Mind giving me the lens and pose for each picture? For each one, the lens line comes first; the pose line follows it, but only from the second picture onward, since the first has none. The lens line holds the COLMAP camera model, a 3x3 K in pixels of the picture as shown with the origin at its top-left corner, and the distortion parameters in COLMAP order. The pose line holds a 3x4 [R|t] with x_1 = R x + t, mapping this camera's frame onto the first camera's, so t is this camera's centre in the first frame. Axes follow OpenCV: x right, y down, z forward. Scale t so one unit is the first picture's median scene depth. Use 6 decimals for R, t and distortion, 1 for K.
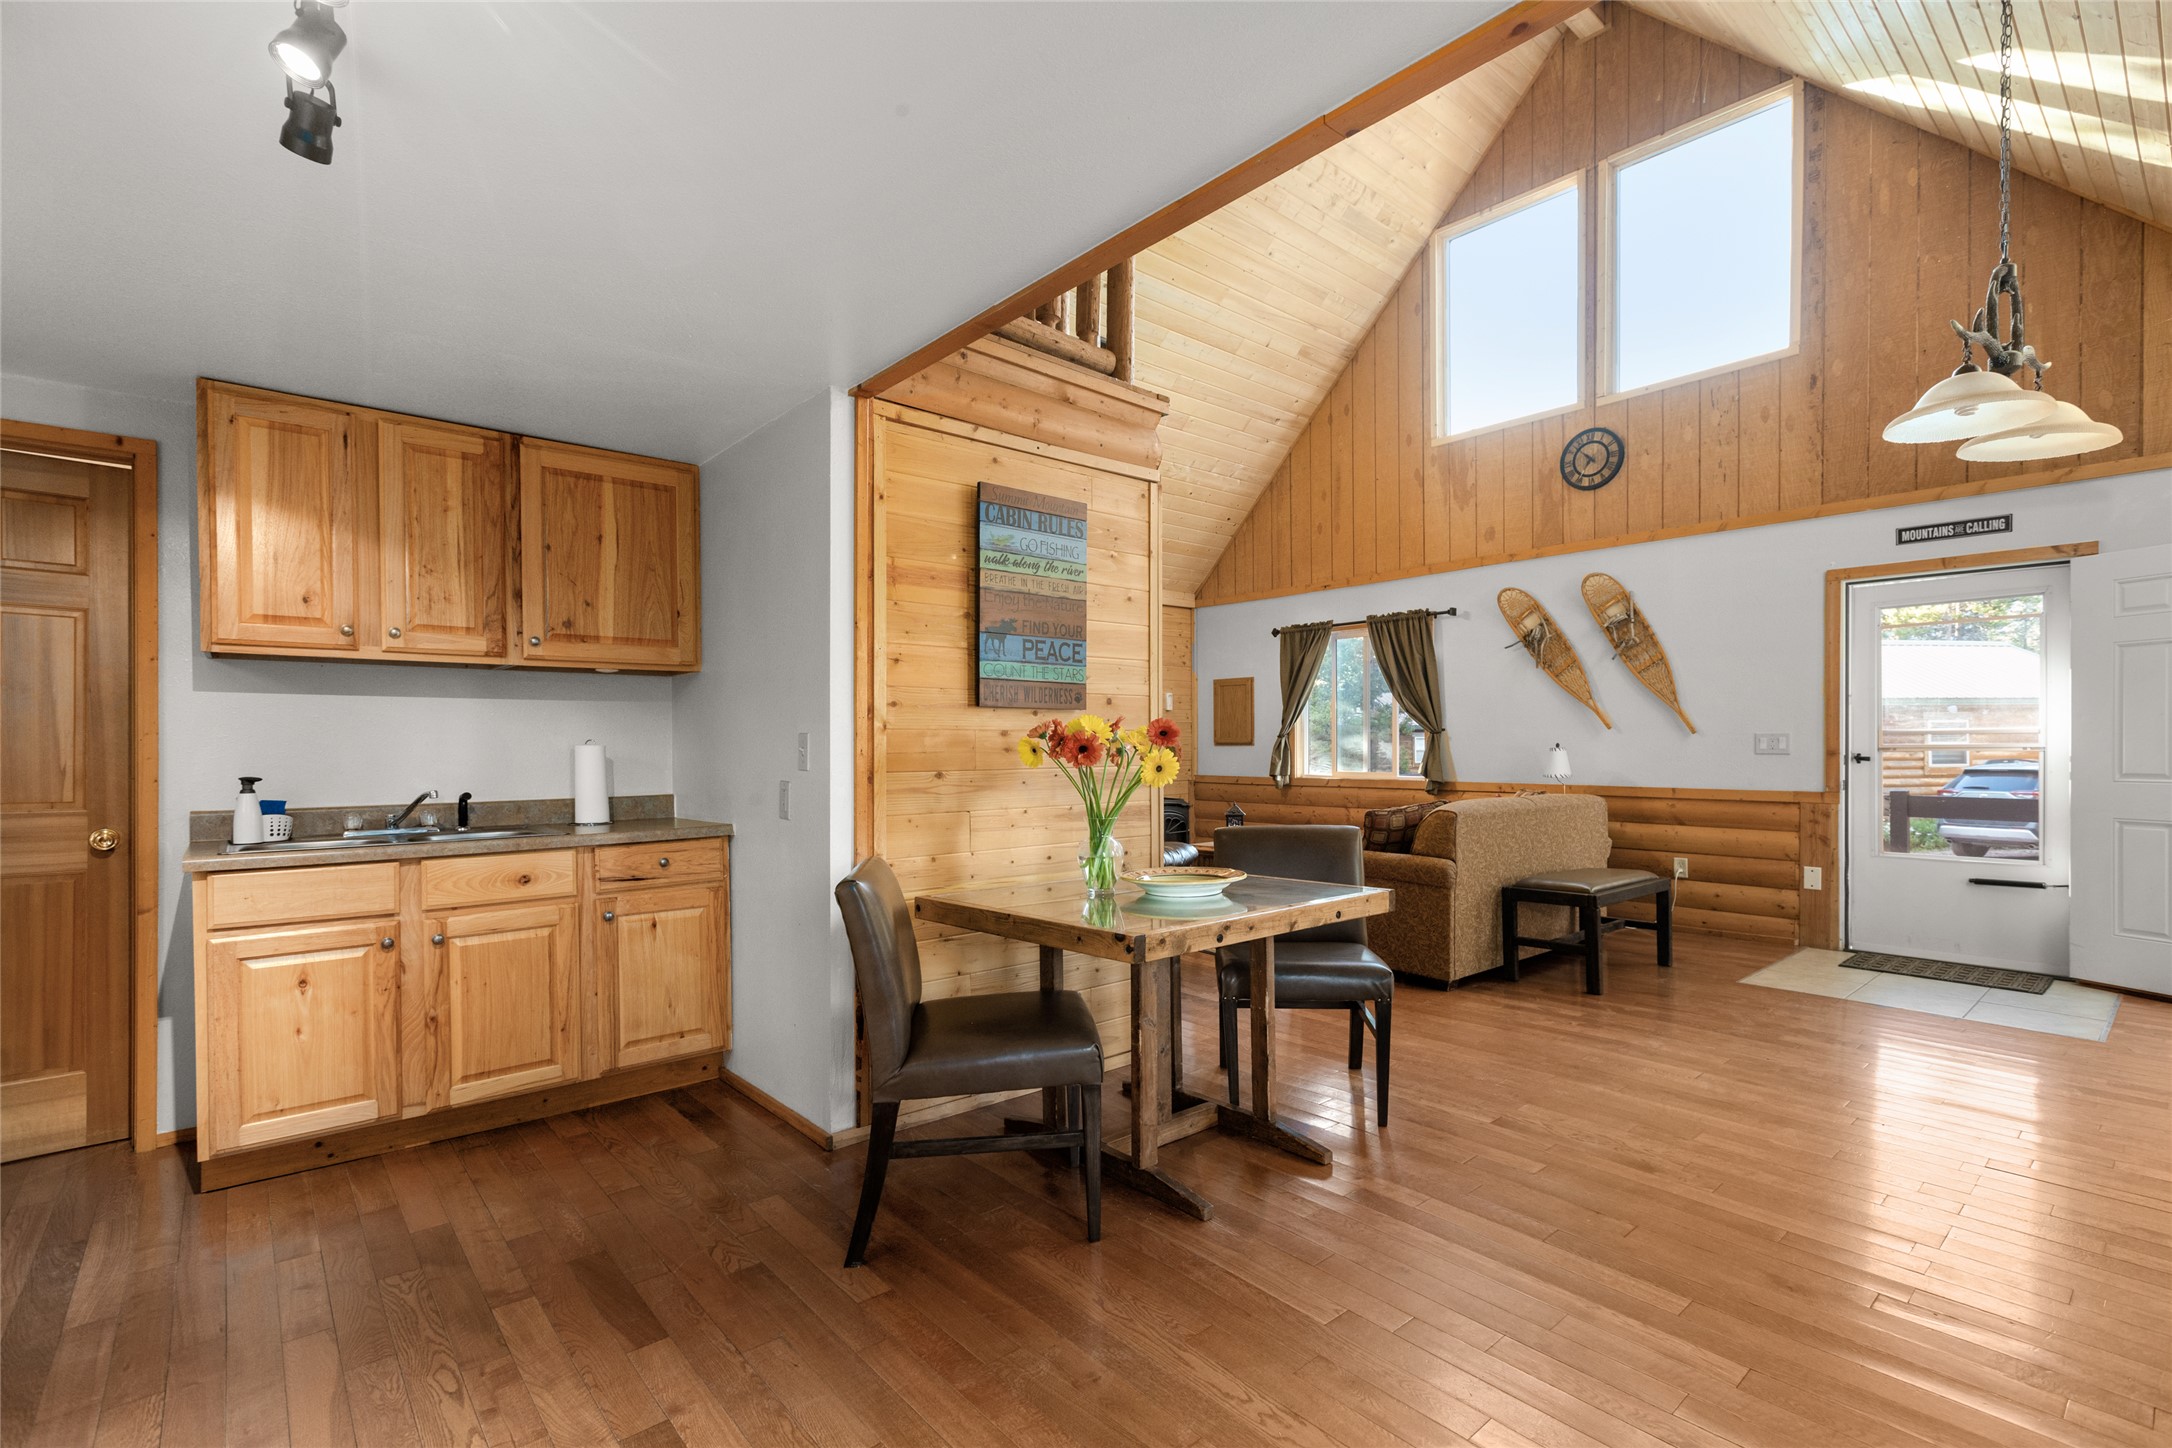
lens RADIAL K [[992.1, 0, 1088.2], [0, 992.1, 753.9], [0, 0, 1]] dist [0.000717, 0.000123]
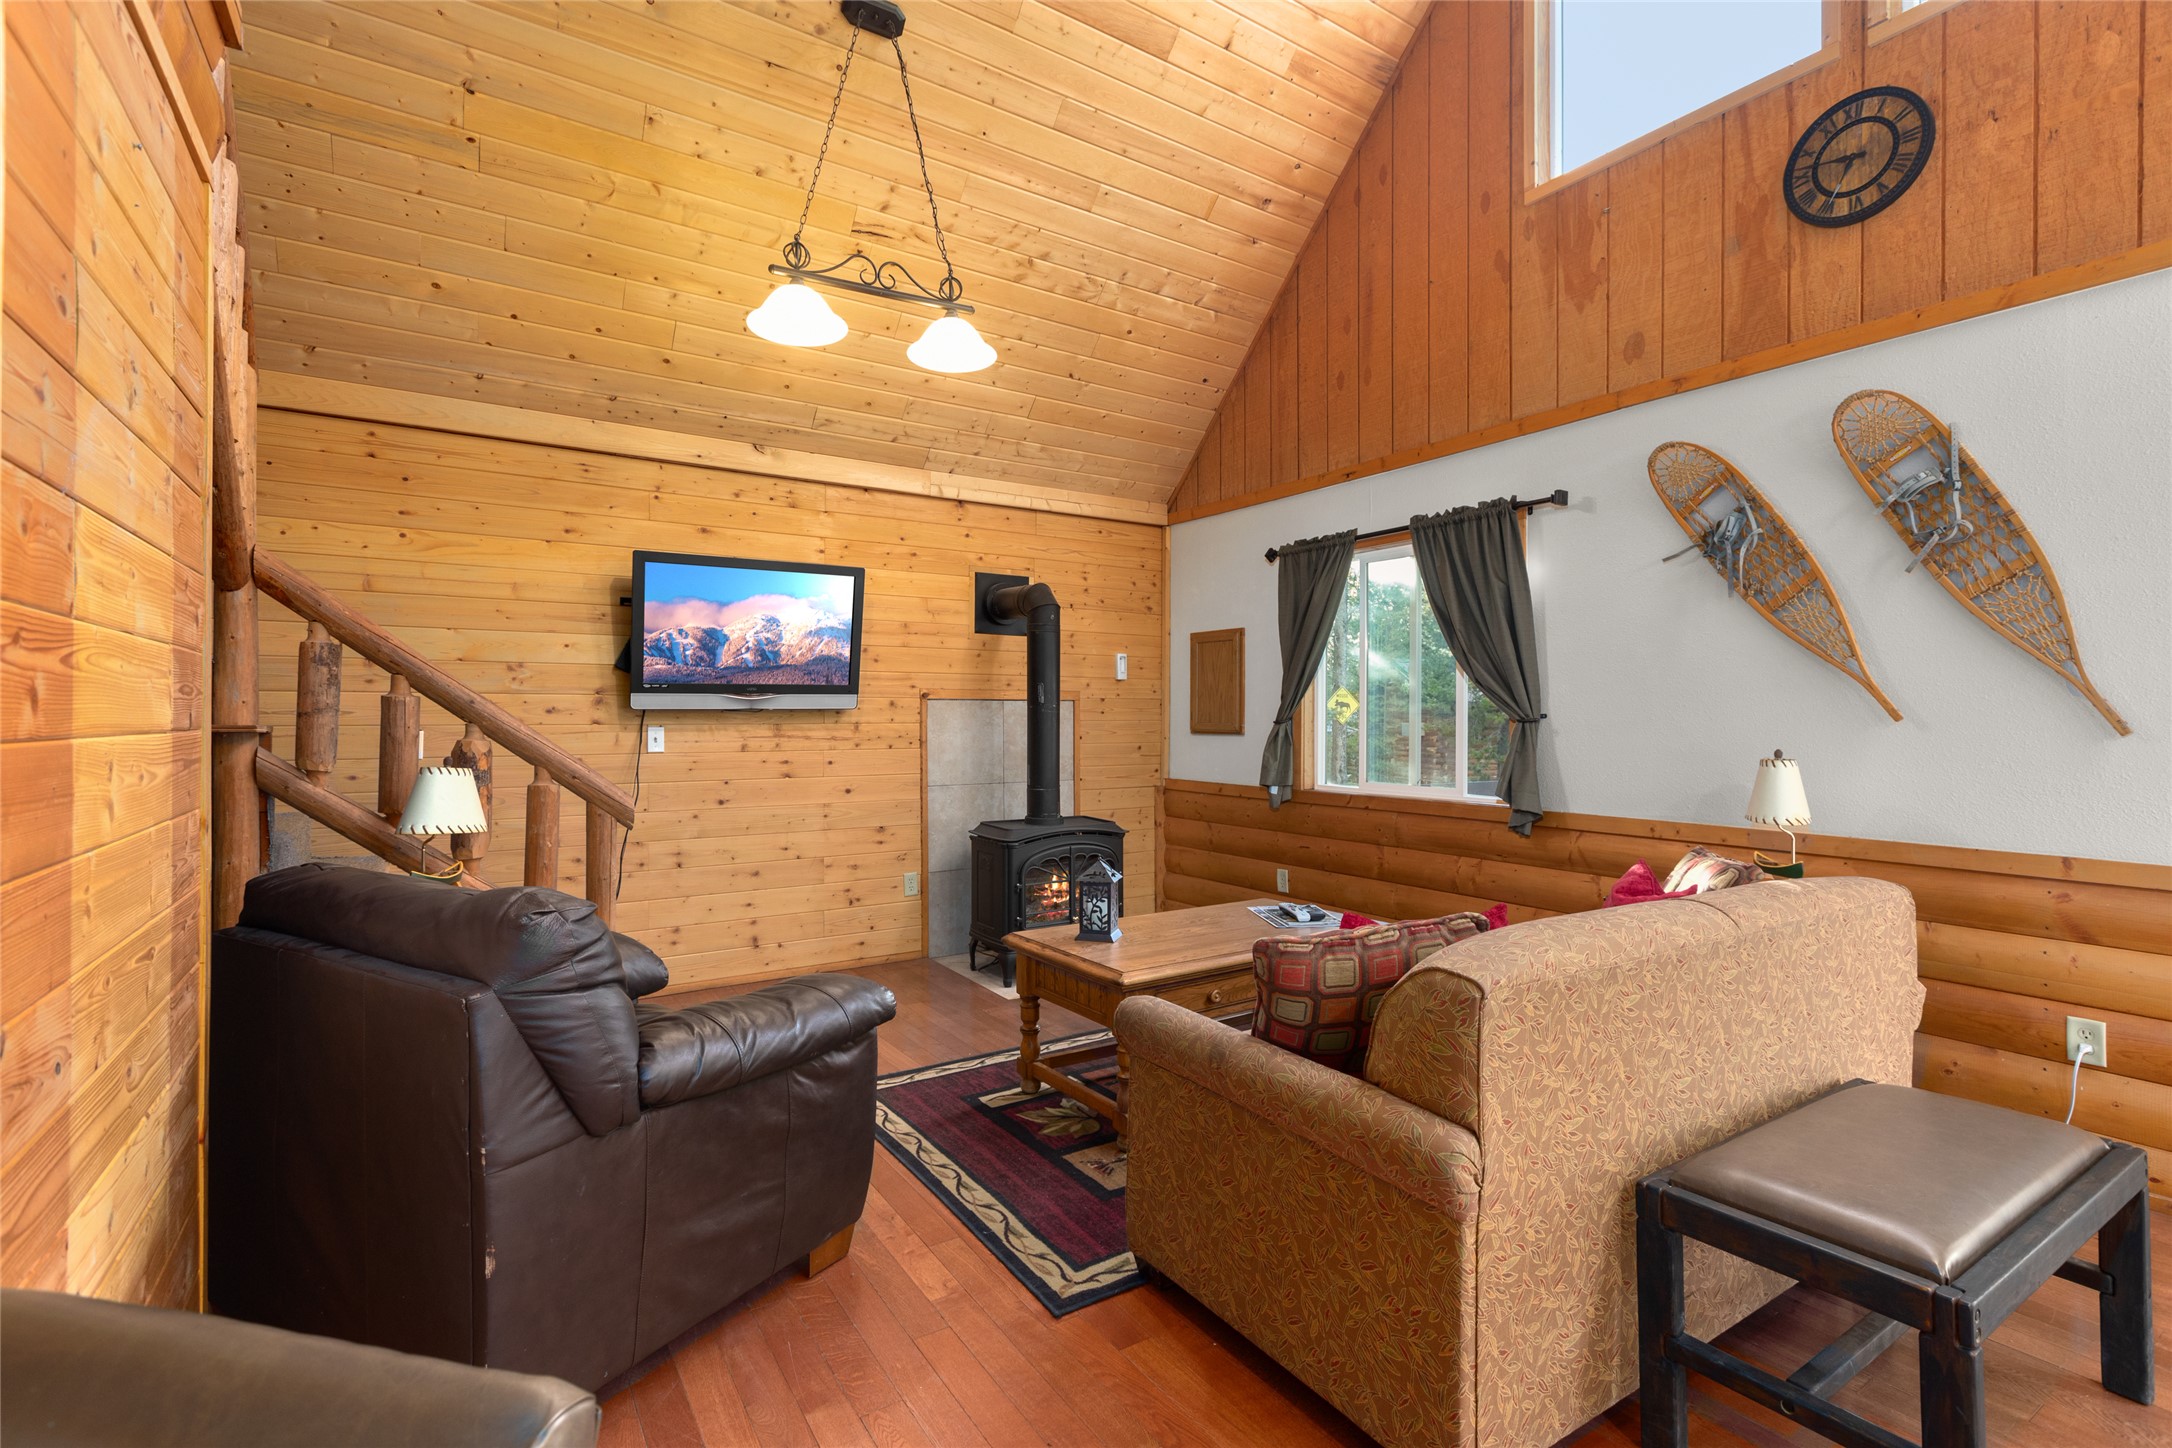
lens RADIAL K [[994.2, 0, 1091.3], [0, 994.2, 713.9], [0, 0, 1]] dist [0.001262, -0.000447]
pose [[0.990941, 0.009937, -0.133933, 0.201990], [-0.011719, 0.999853, -0.012523, -0.017223], [0.133789, 0.013979, 0.990911, 0.463587]]
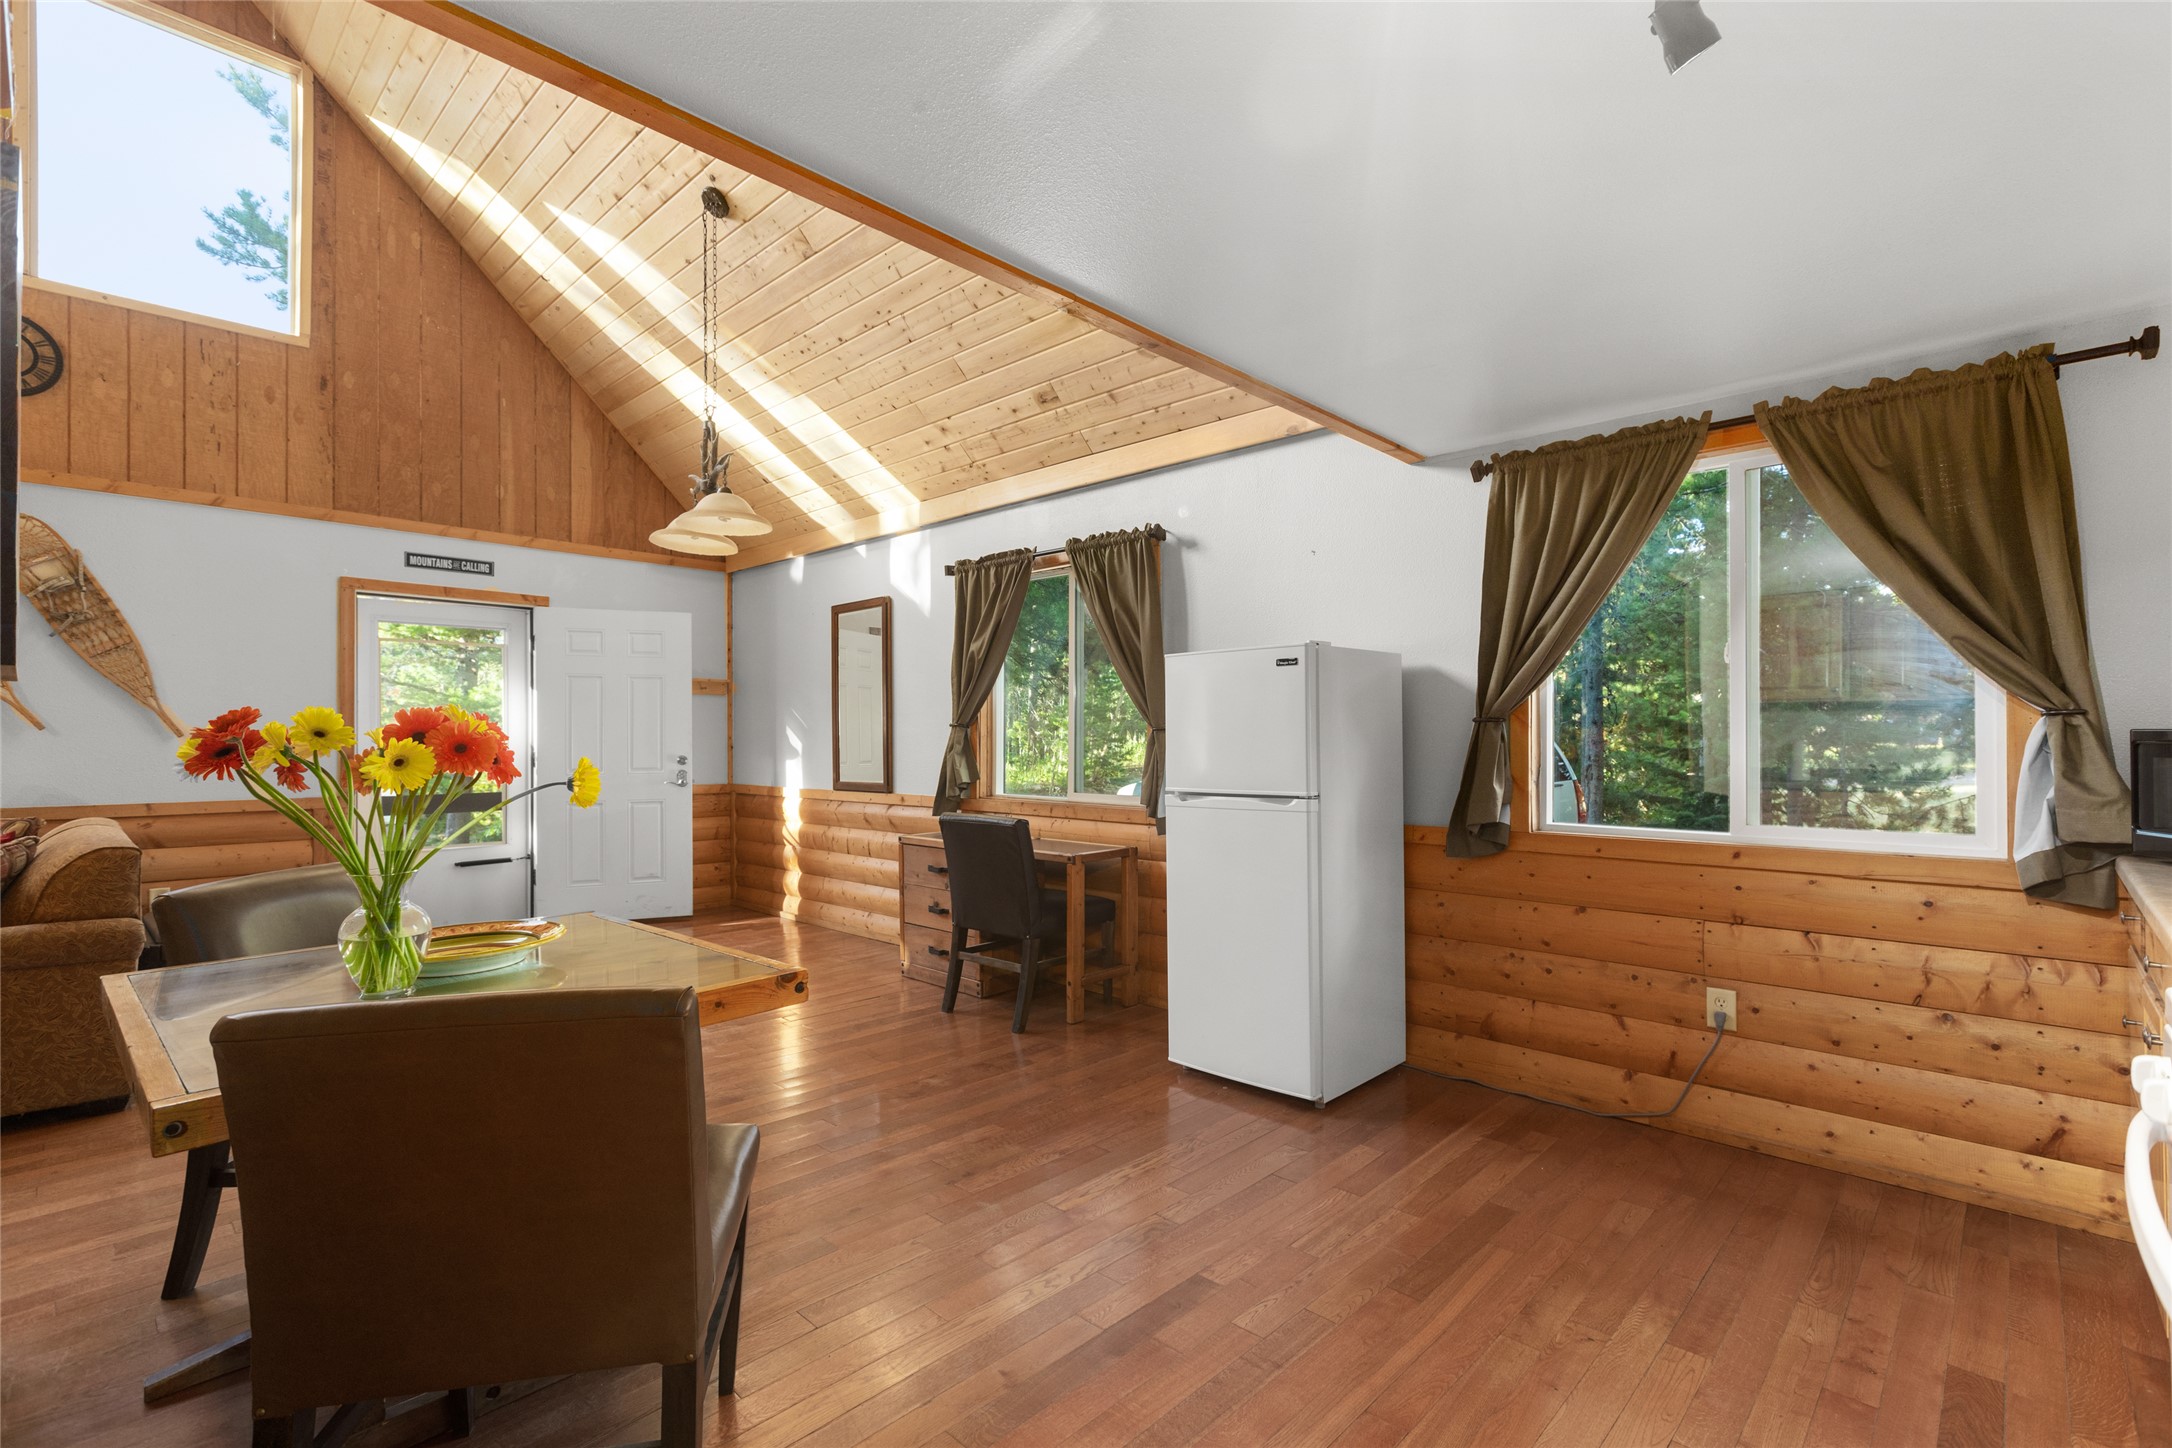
lens RADIAL K [[988.7, 0, 1099.1], [0, 988.7, 739.7], [0, 0, 1]] dist [0.002837, 0.000402]
pose [[-0.101374, 0.006120, 0.994830, -0.276935], [0.013127, 0.999902, -0.004813, -0.003384], [-0.994762, 0.012571, -0.101444, 0.280744]]
